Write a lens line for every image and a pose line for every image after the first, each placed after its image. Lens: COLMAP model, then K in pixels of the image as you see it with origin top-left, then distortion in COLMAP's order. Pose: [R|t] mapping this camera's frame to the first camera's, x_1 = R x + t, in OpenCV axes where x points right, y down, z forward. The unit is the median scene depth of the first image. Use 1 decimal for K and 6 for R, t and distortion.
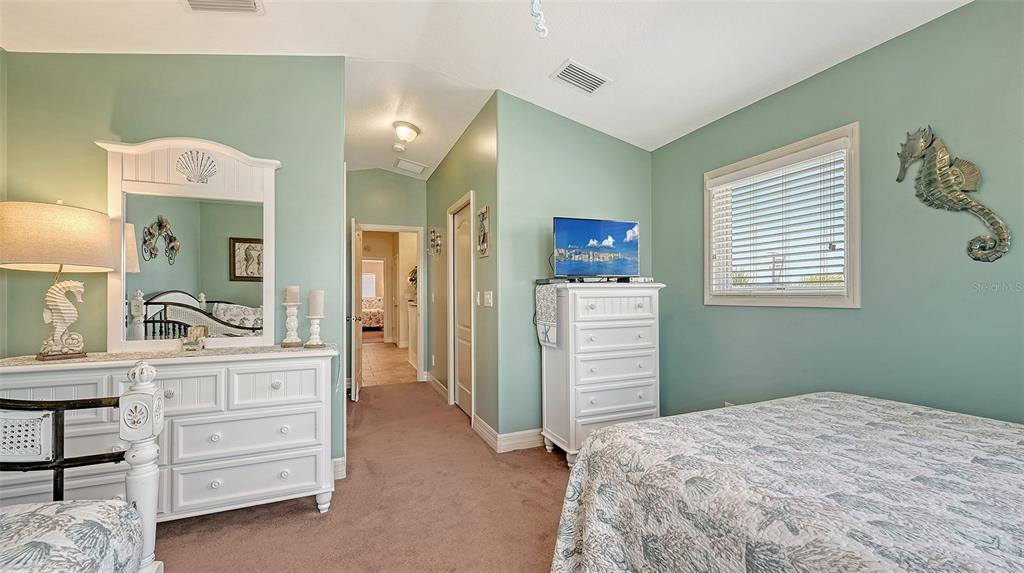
lens RADIAL K [[413.4, 0, 512.0], [0, 413.4, 286.5], [0, 0, 1]] dist [-0.000302, -0.000016]
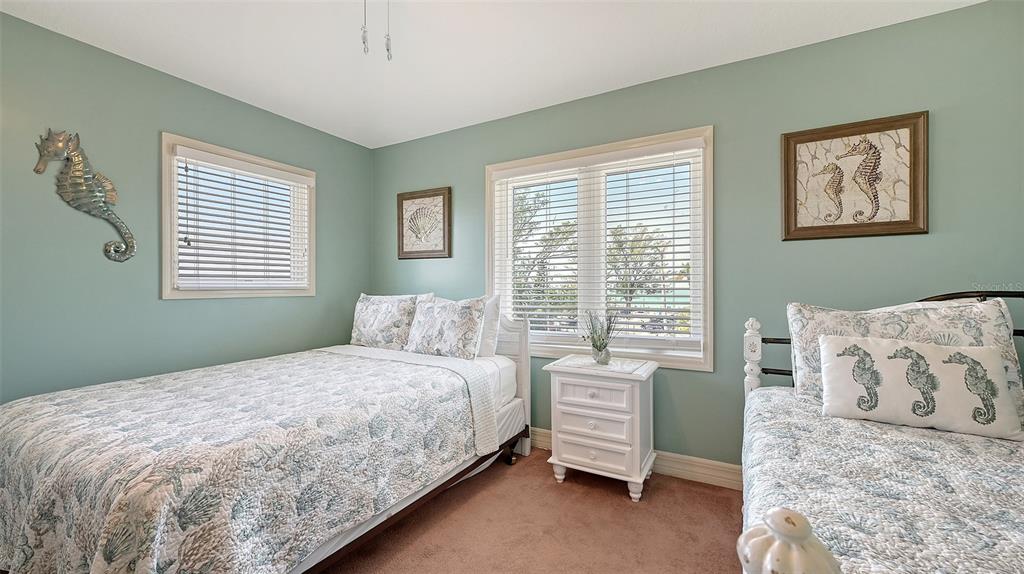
lens RADIAL K [[413.4, 0, 512.0], [0, 413.4, 287.0], [0, 0, 1]] dist [-0.000302, -0.000016]
pose [[-0.610425, 0.006760, 0.792045, -0.776962], [-0.006717, 0.999883, -0.013711, 0.034290], [-0.792046, -0.013690, -0.610308, 1.025995]]
